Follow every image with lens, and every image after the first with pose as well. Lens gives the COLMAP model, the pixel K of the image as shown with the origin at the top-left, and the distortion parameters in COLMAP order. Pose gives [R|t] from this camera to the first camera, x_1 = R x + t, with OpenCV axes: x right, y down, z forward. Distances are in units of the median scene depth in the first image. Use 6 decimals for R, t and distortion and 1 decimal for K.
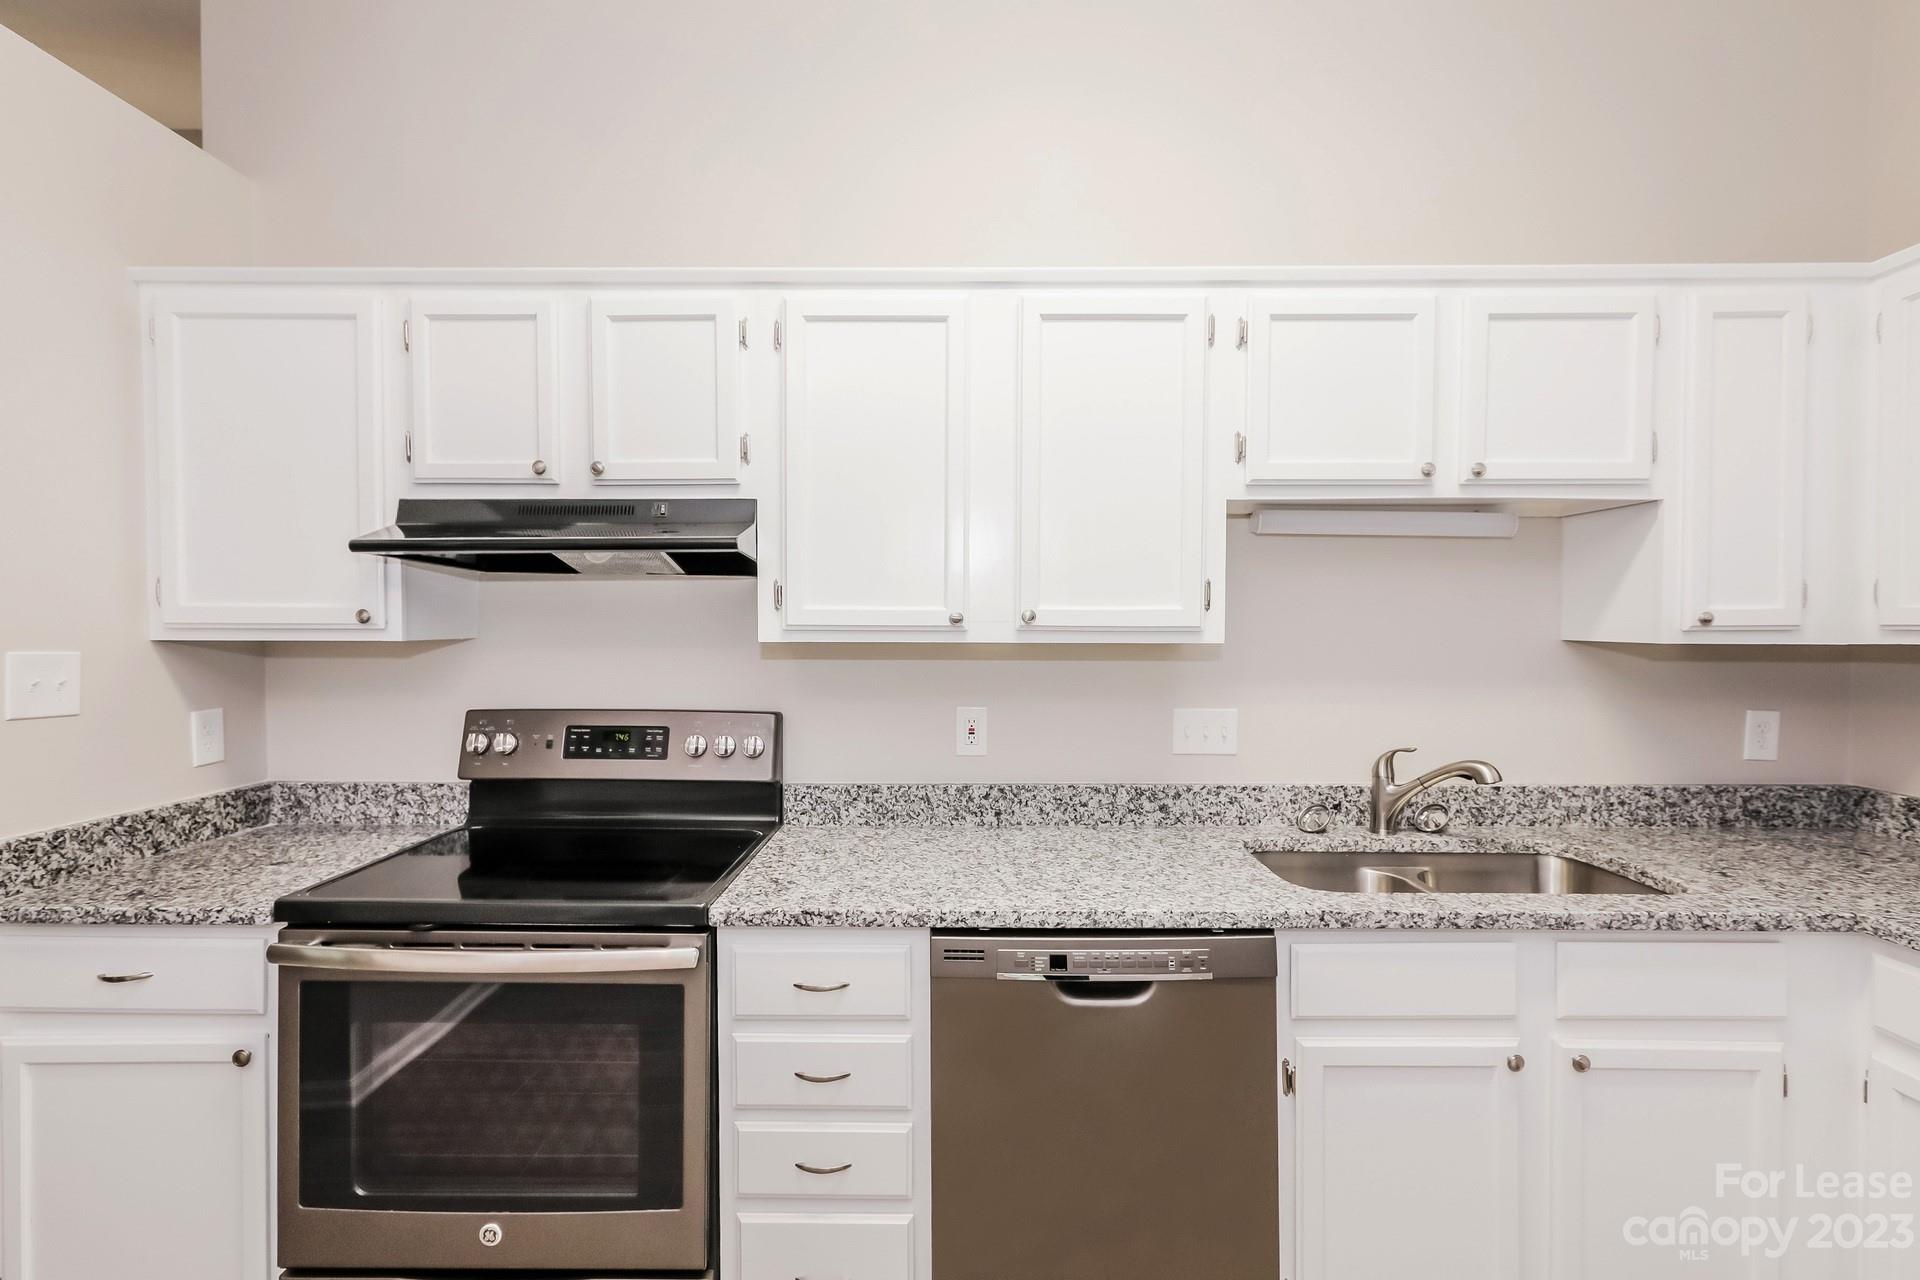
lens RADIAL K [[849.4, 0, 954.1], [0, 849.4, 638.4], [0, 0, 1]] dist [0.005724, 0.001317]
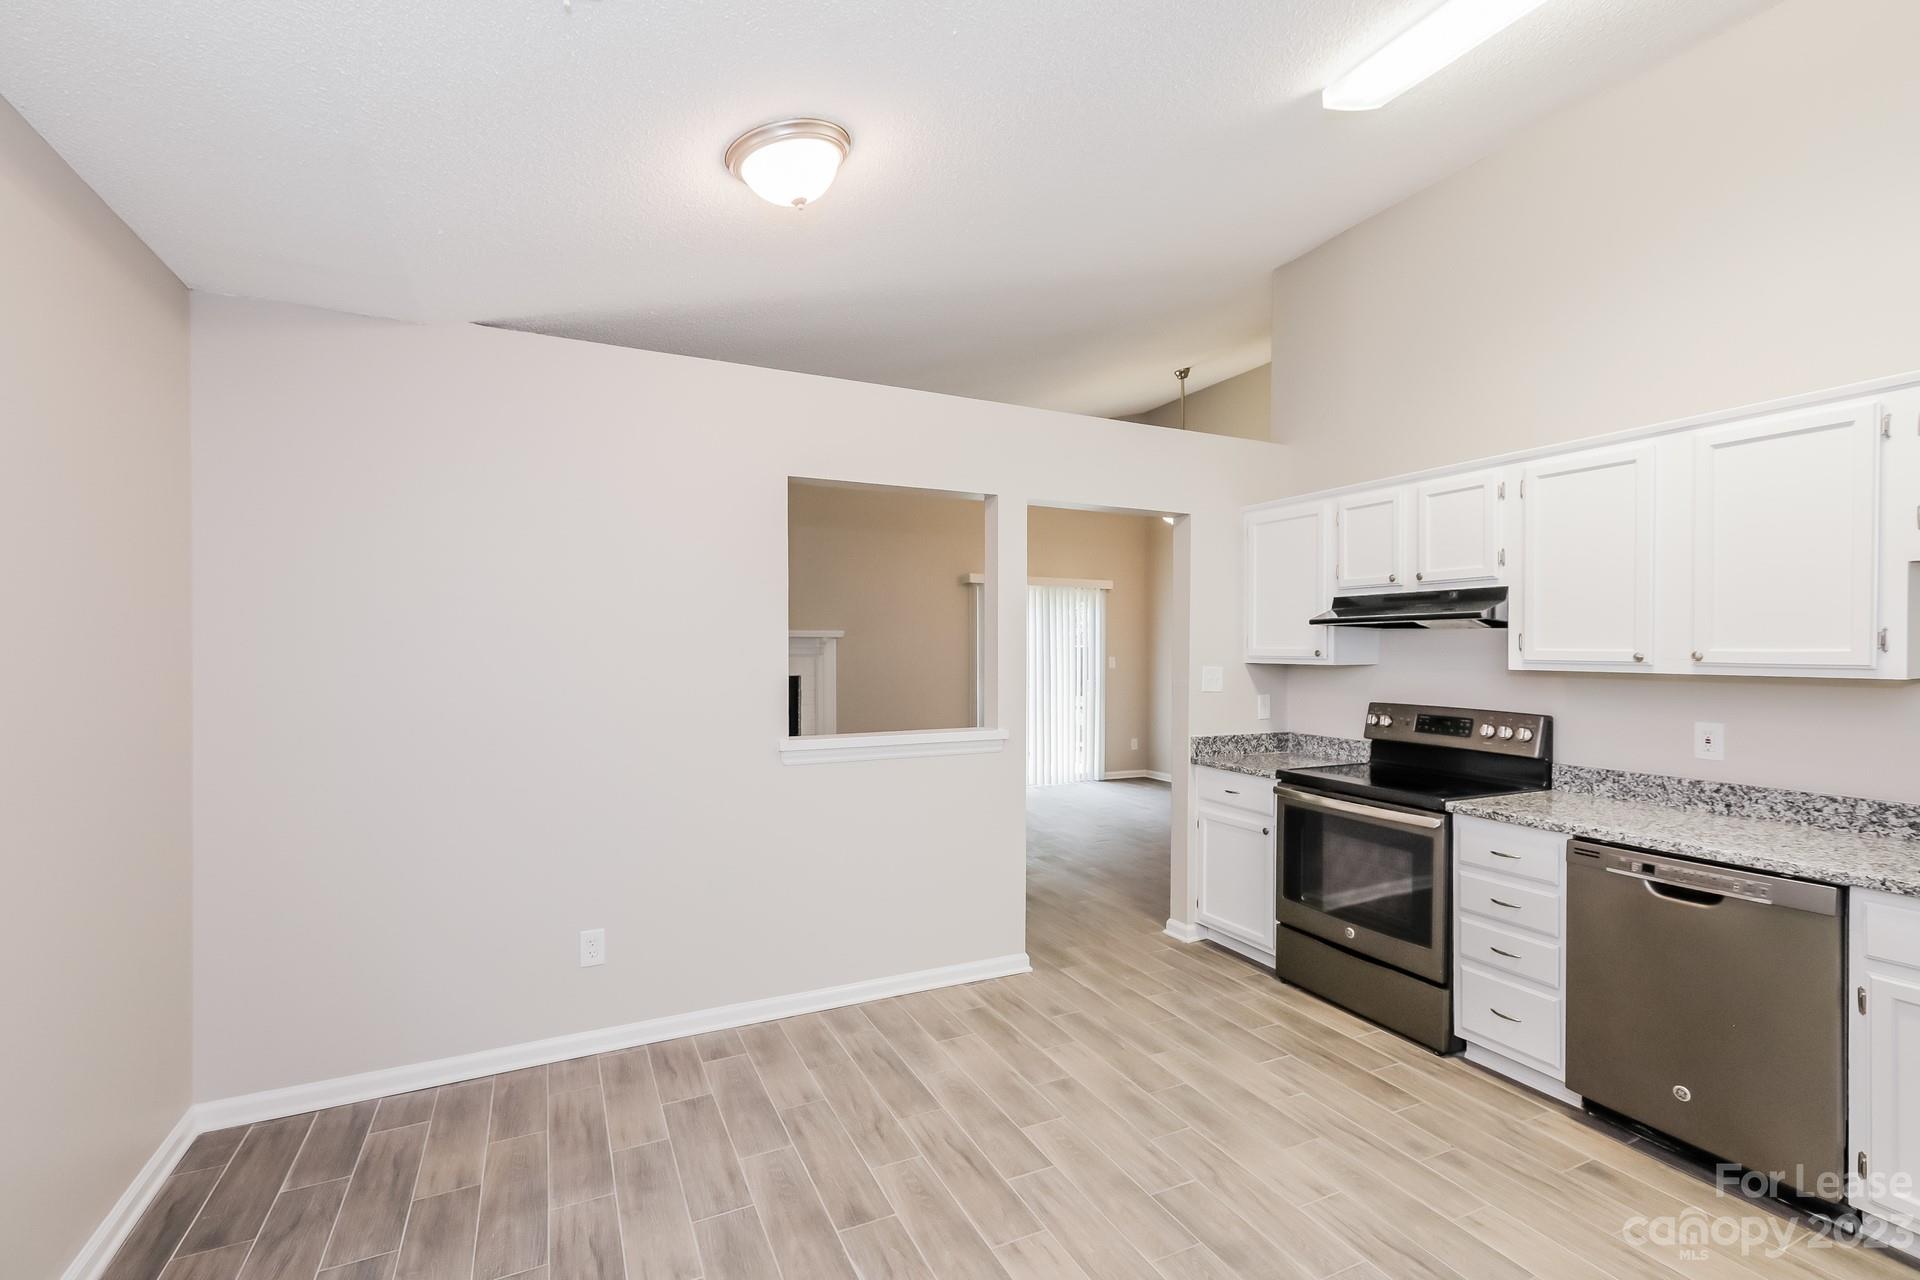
lens RADIAL K [[846.9, 0, 957.4], [0, 846.9, 659.6], [0, 0, 1]] dist [0.002613, 0.000200]
pose [[0.442097, 0.011888, -0.896889, 0.762190], [-0.015881, 0.999859, 0.005425, -0.006945], [0.896827, 0.011845, 0.442223, -0.704009]]
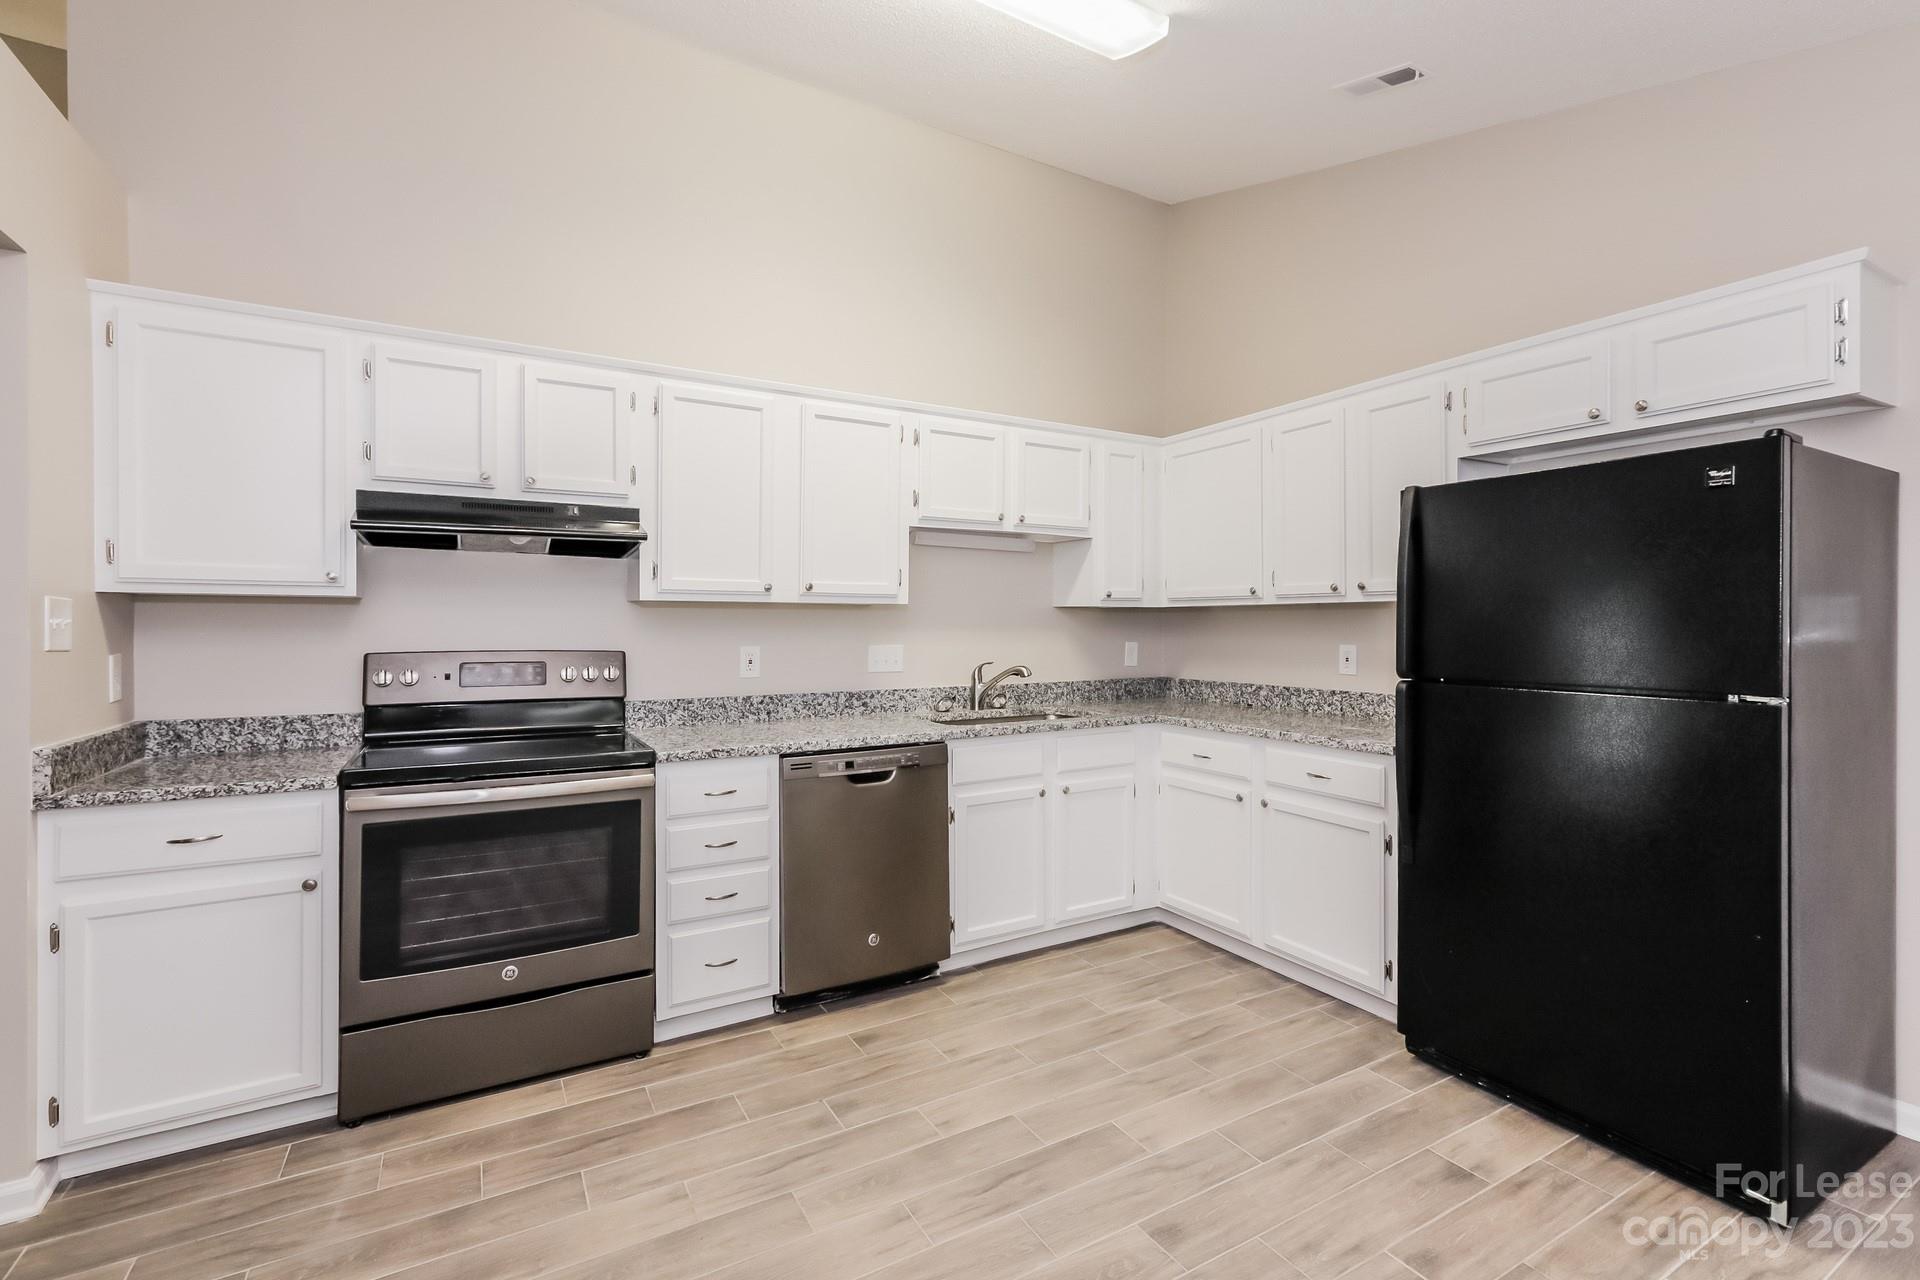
lens RADIAL K [[843.2, 0, 966.4], [0, 843.2, 627.1], [0, 0, 1]] dist [0.002516, 0.000507]
pose [[0.857746, -0.003912, 0.514059, -0.482048], [0.007619, 0.999958, -0.005104, 0.062597], [-0.514017, 0.008294, 0.857740, -0.590817]]
